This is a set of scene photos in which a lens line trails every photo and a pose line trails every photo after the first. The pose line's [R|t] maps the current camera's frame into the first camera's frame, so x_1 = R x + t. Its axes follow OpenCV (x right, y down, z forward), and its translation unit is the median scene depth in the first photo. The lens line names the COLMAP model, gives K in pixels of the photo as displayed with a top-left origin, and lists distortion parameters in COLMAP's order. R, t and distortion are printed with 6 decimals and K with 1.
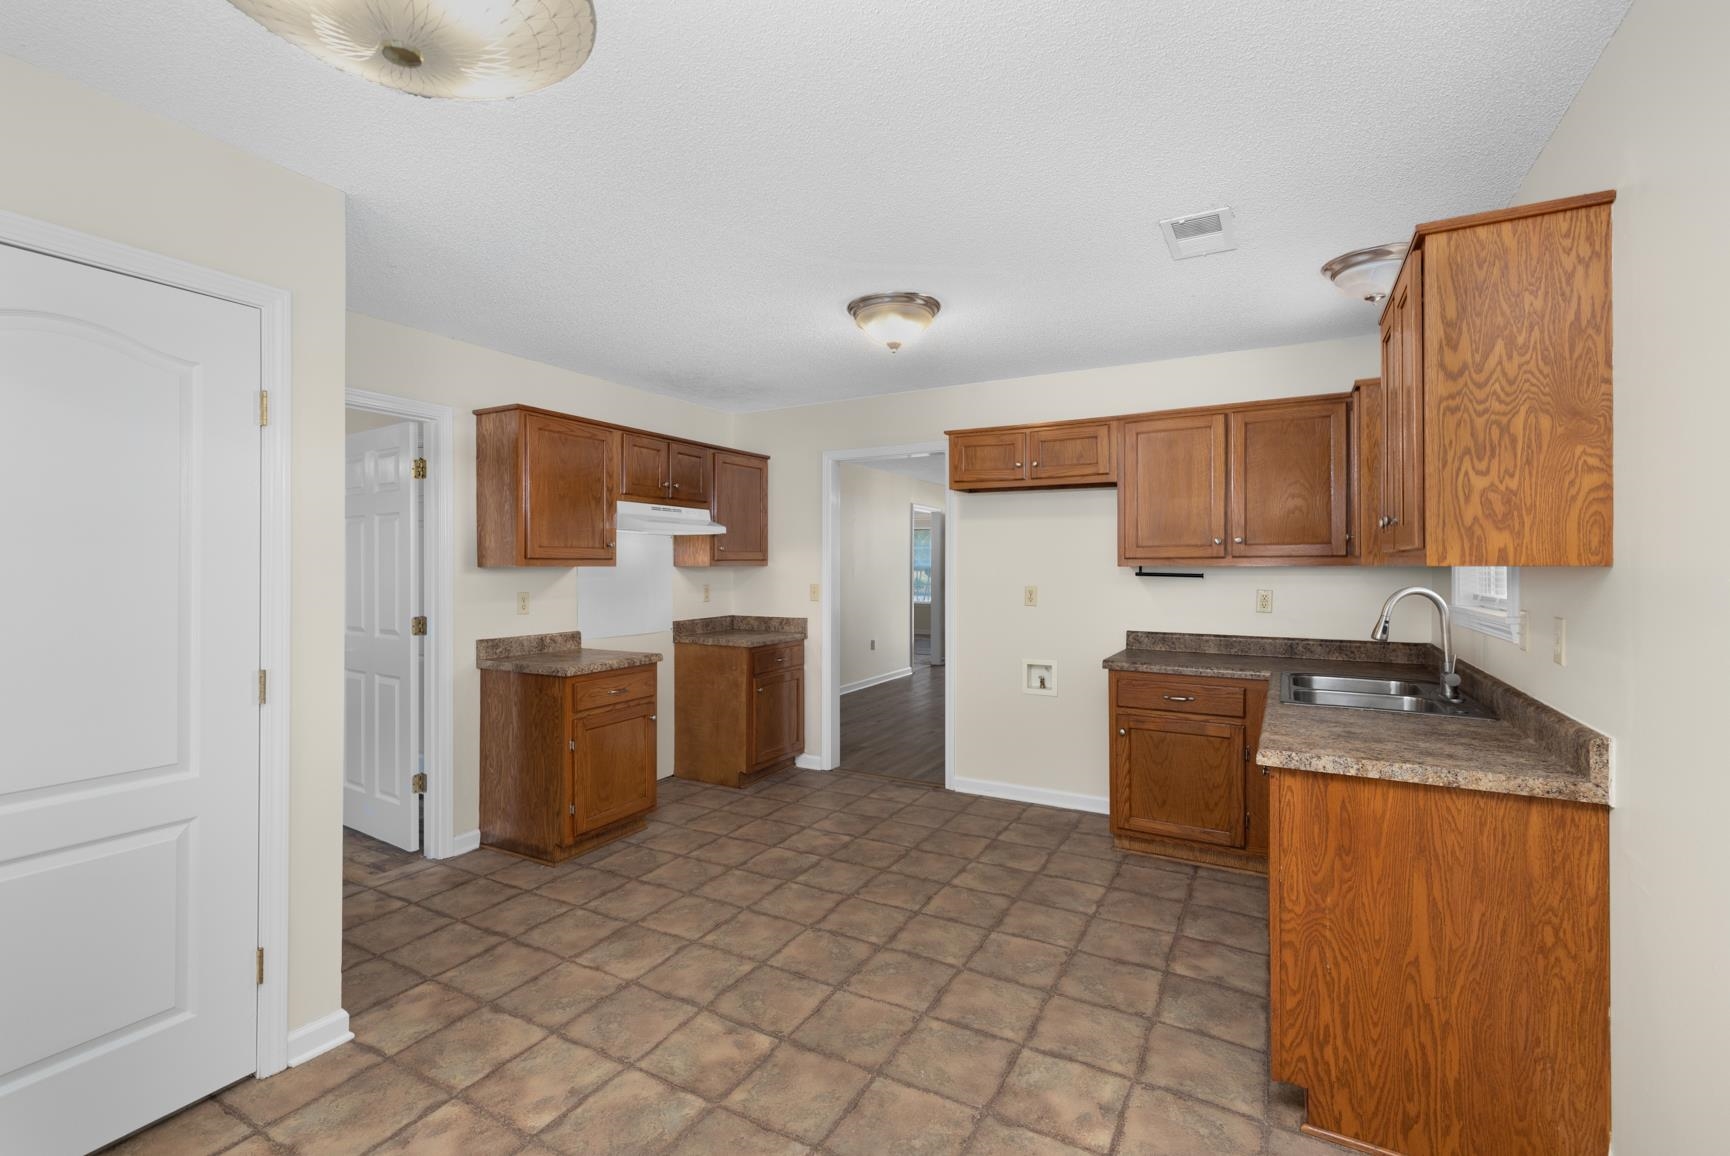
lens RADIAL K [[765.2, 0, 859.1], [0, 765.2, 569.2], [0, 0, 1]] dist [0.009765, -0.001920]
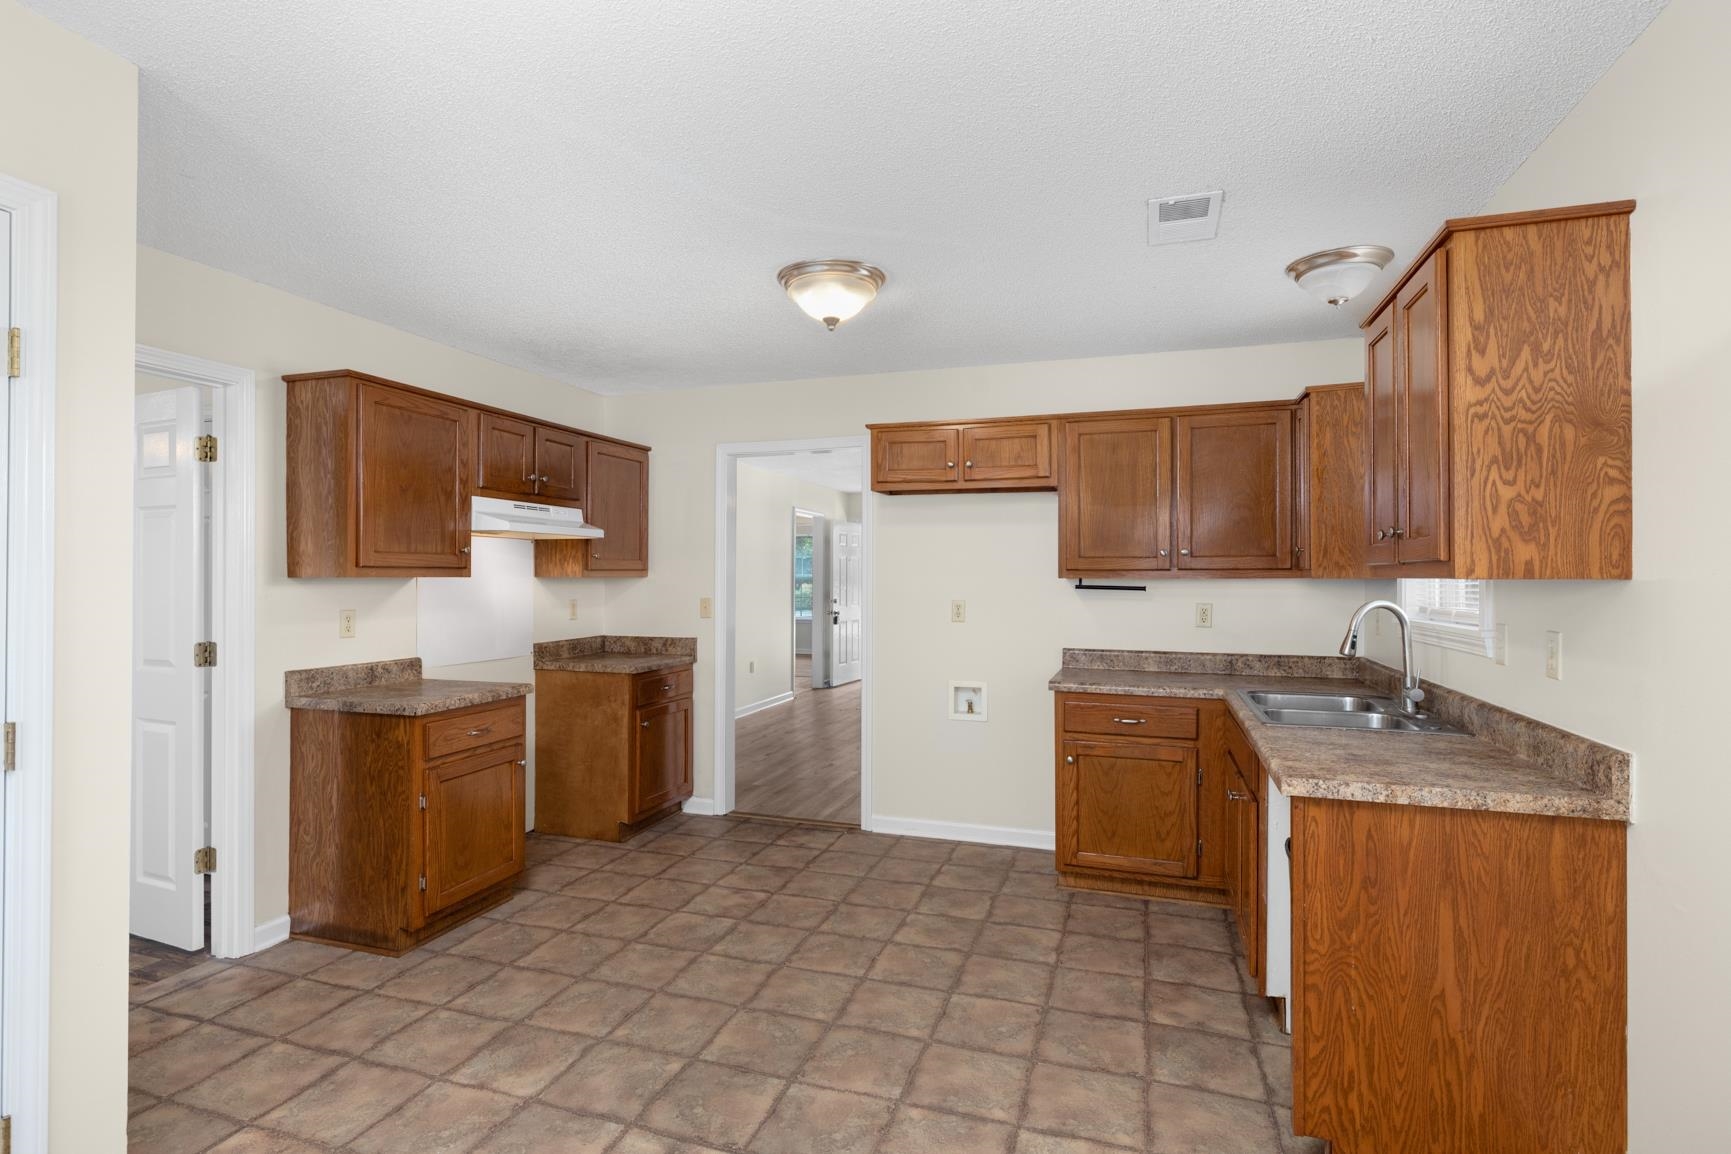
lens RADIAL K [[846.2, 0, 865.1], [0, 846.2, 577.9], [0, 0, 1]] dist [-0.002811, 0.000972]
pose [[0.982647, 0.002388, 0.185472, -0.097140], [-0.001713, 0.999991, -0.003799, -0.000184], [-0.185480, 0.003415, 0.982642, 0.059829]]
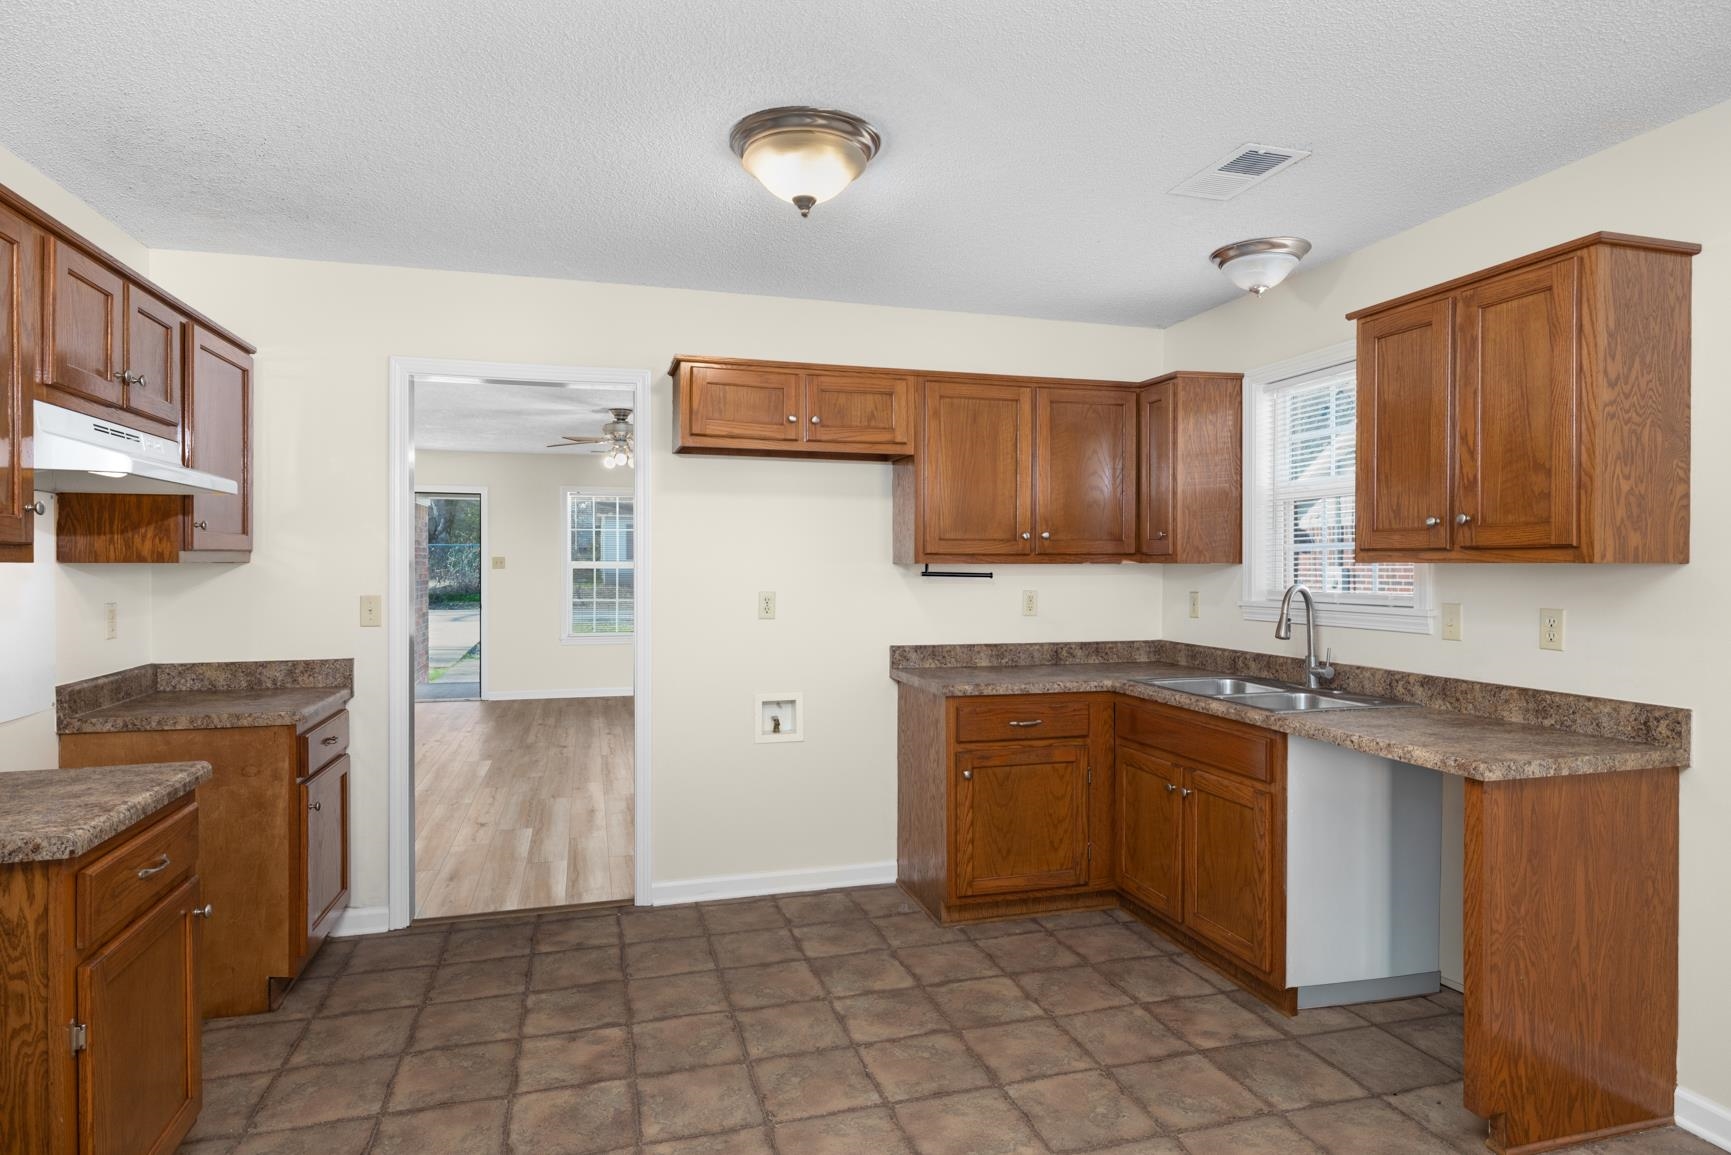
lens RADIAL K [[952.8, 0, 865.9], [0, 952.8, 576.5], [0, 0, 1]] dist [0.002496, -0.001315]
pose [[0.703132, -0.008175, 0.711012, -0.484998], [0.002133, 0.999954, 0.009388, -0.000182], [-0.711056, -0.005085, 0.703117, 0.443262]]
